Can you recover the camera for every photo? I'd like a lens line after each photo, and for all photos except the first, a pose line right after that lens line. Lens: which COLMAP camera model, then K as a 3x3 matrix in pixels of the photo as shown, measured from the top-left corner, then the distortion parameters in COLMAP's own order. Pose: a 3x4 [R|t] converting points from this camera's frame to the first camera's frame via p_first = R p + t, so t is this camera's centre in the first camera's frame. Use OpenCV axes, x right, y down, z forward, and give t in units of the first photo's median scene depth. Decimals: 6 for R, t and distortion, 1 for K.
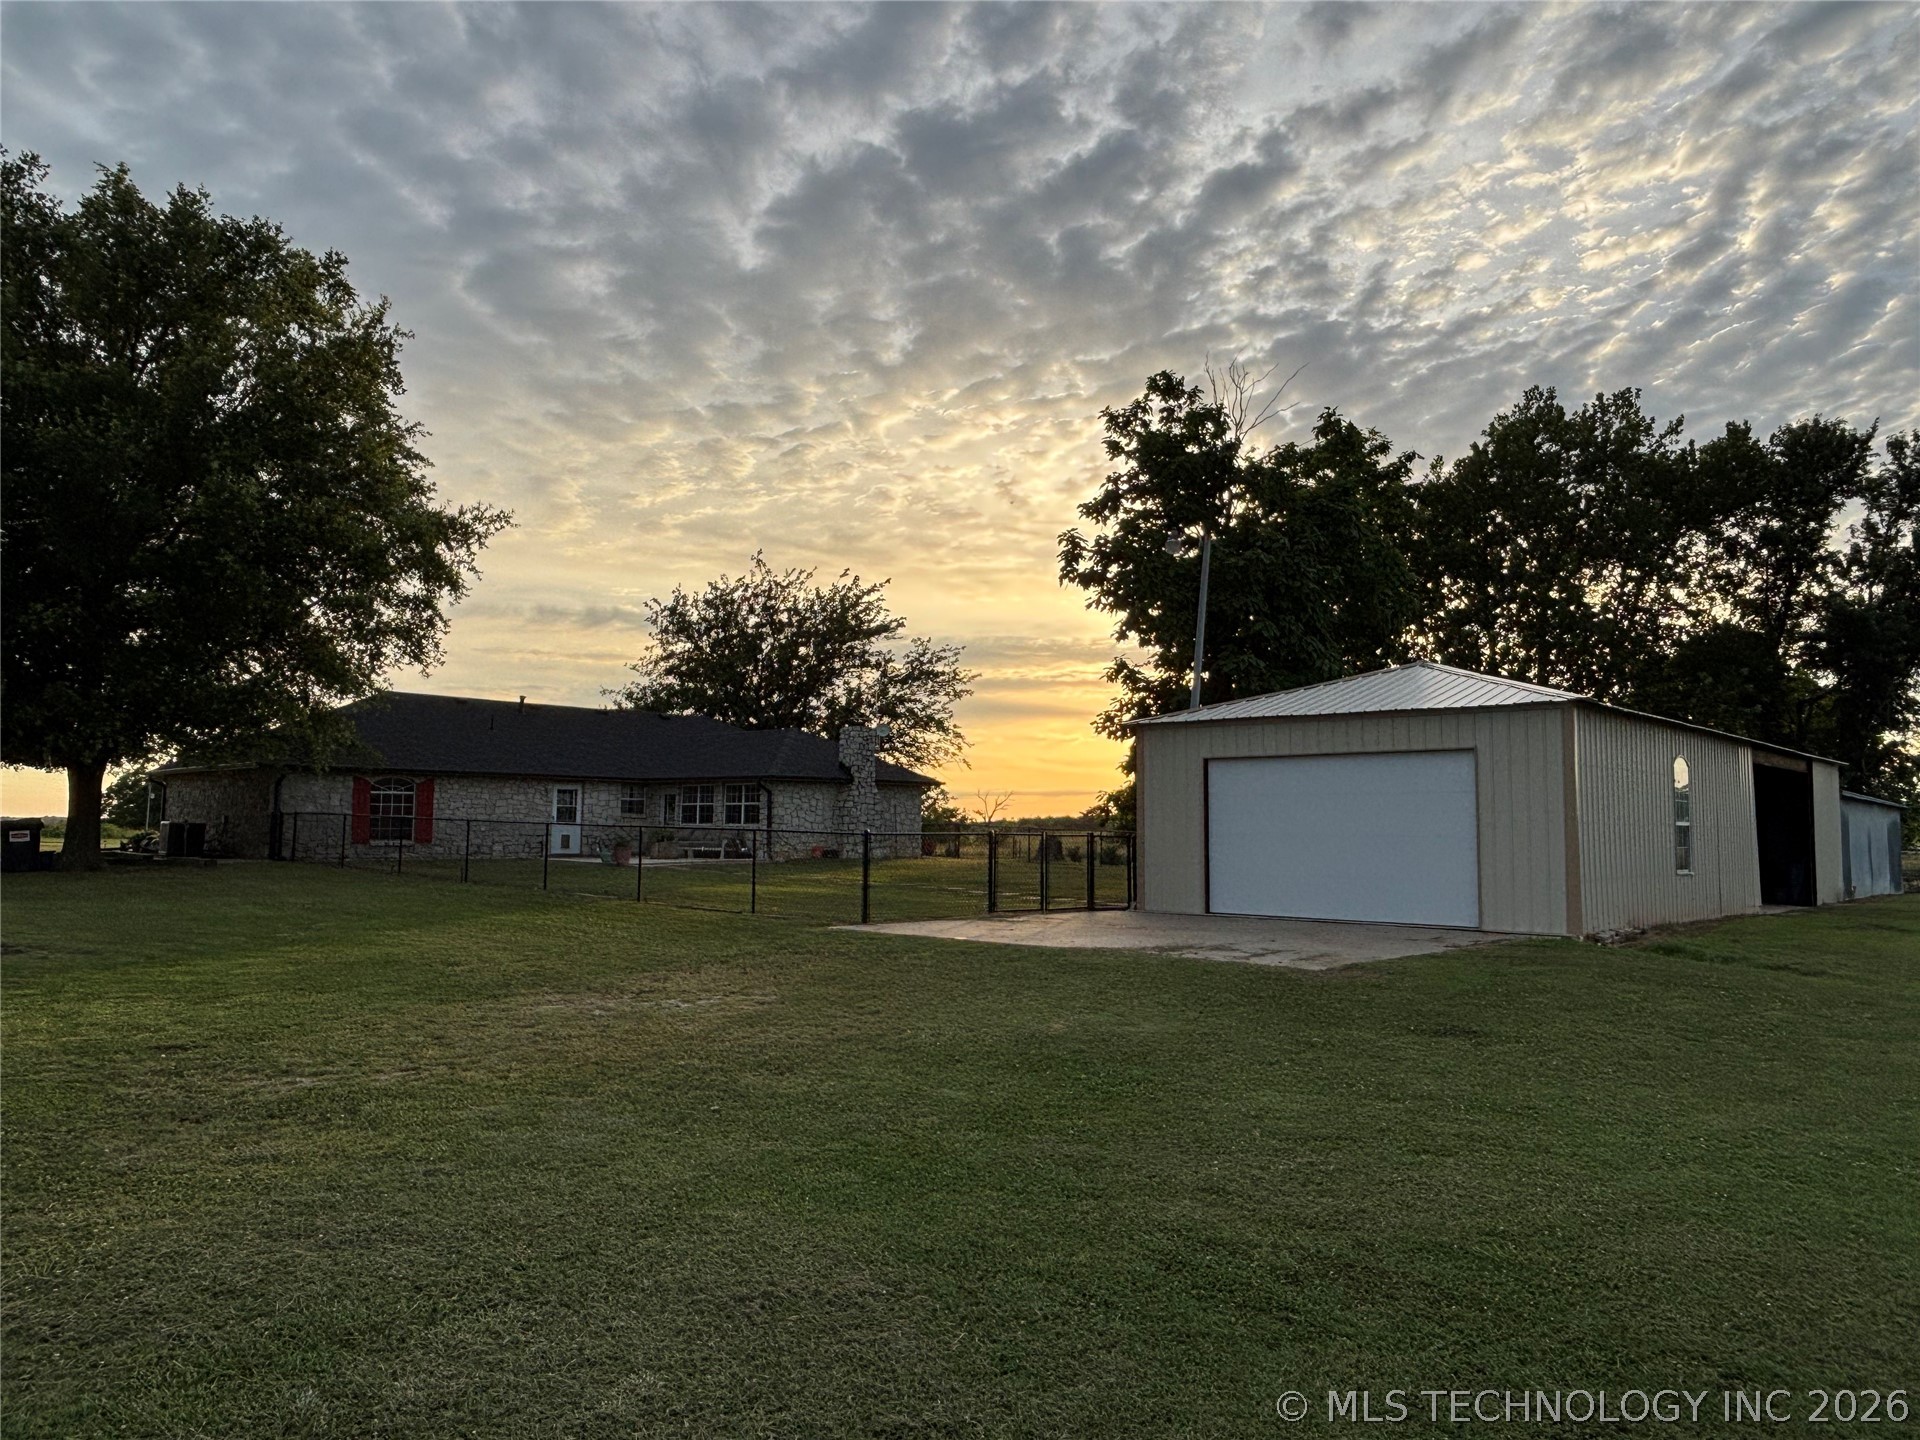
lens RADIAL K [[1292.4, 0, 952.0], [0, 1292.4, 726.4], [0, 0, 1]] dist [-0.005365, 0.000165]
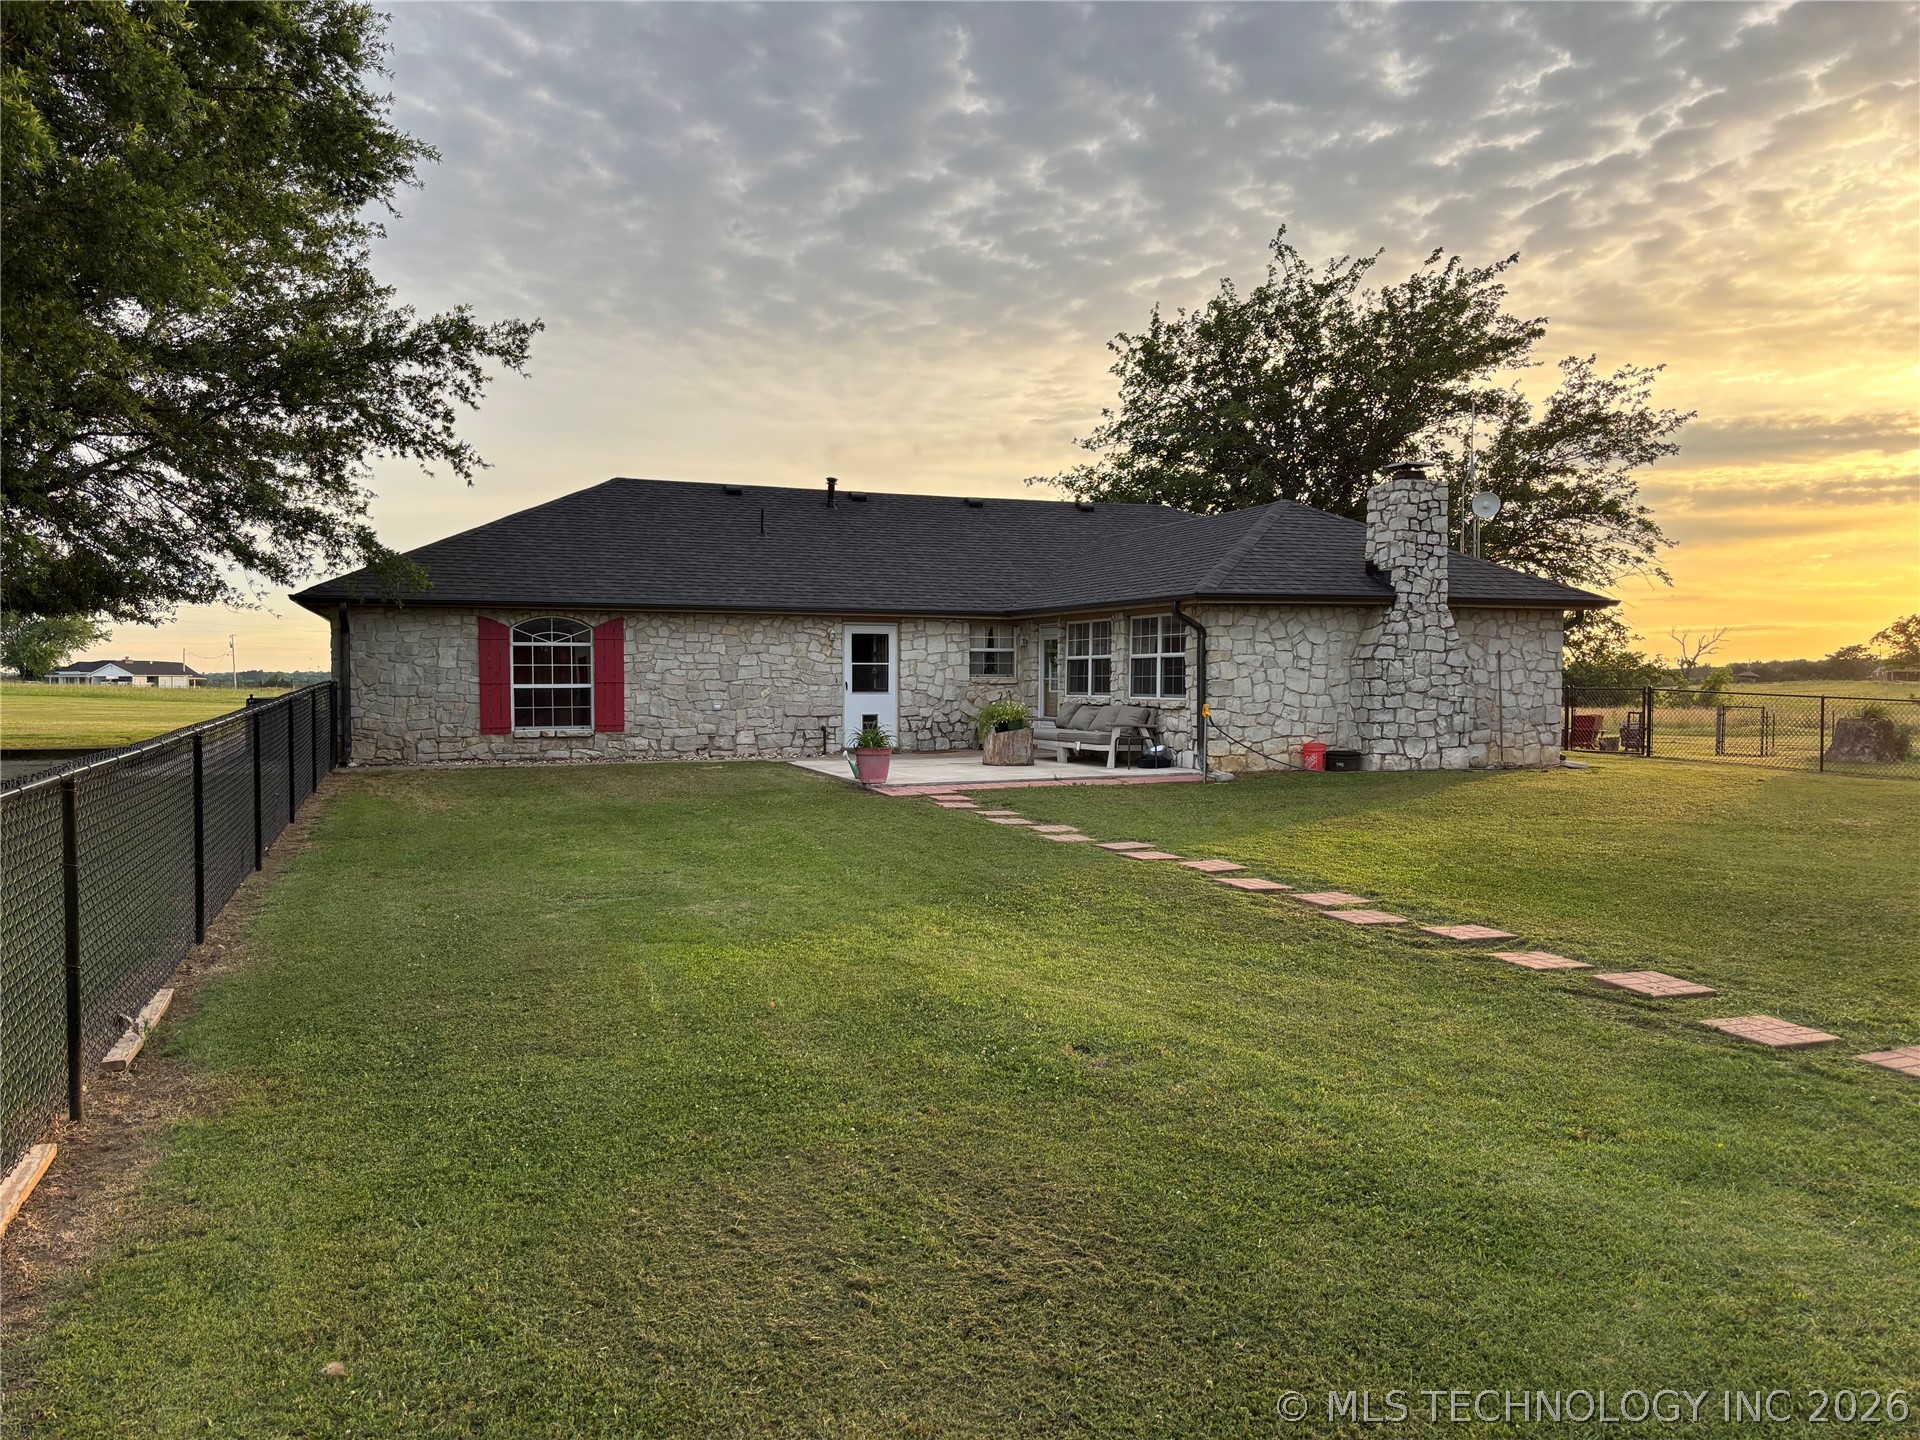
lens RADIAL K [[1425.0, 0, 966.6], [0, 1425.0, 731.0], [0, 0, 1]] dist [0.045415, -0.015862]
pose [[0.907255, 0.008706, -0.420490, -0.000073], [0.039686, 0.993553, 0.106199, 0.018398], [0.418704, -0.113037, 0.901060, 0.312348]]
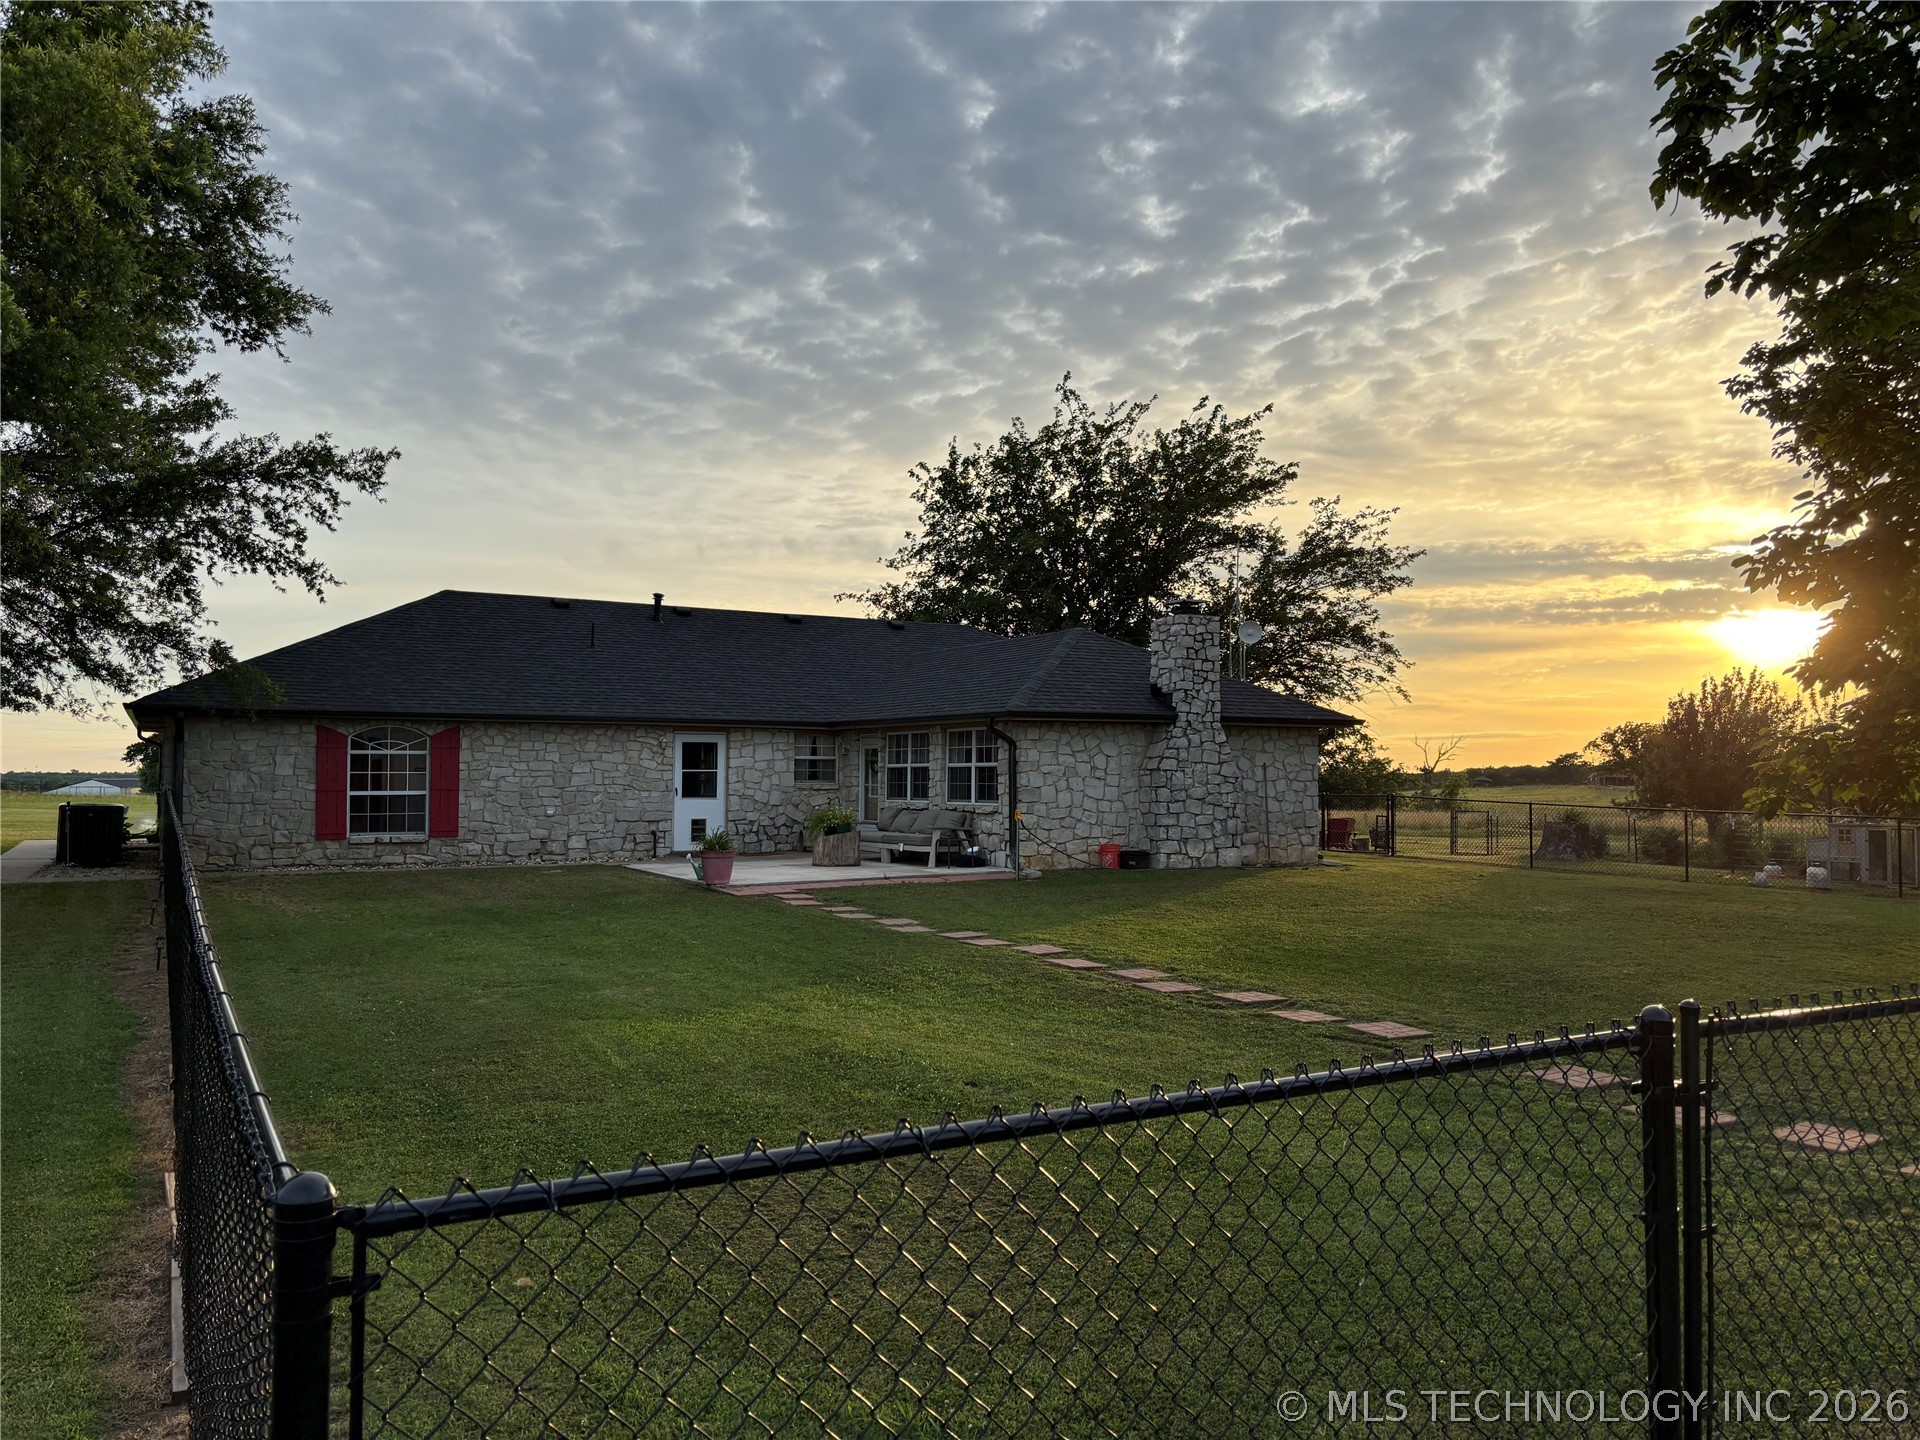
lens RADIAL K [[1425.0, 0, 955.2], [0, 1425.0, 719.8], [0, 0, 1]] dist [0.045415, -0.015862]
pose [[0.958197, -0.017252, -0.285590, 0.001563], [0.027536, 0.999107, 0.032034, 0.014085], [0.284782, -0.038559, 0.957816, 0.277290]]
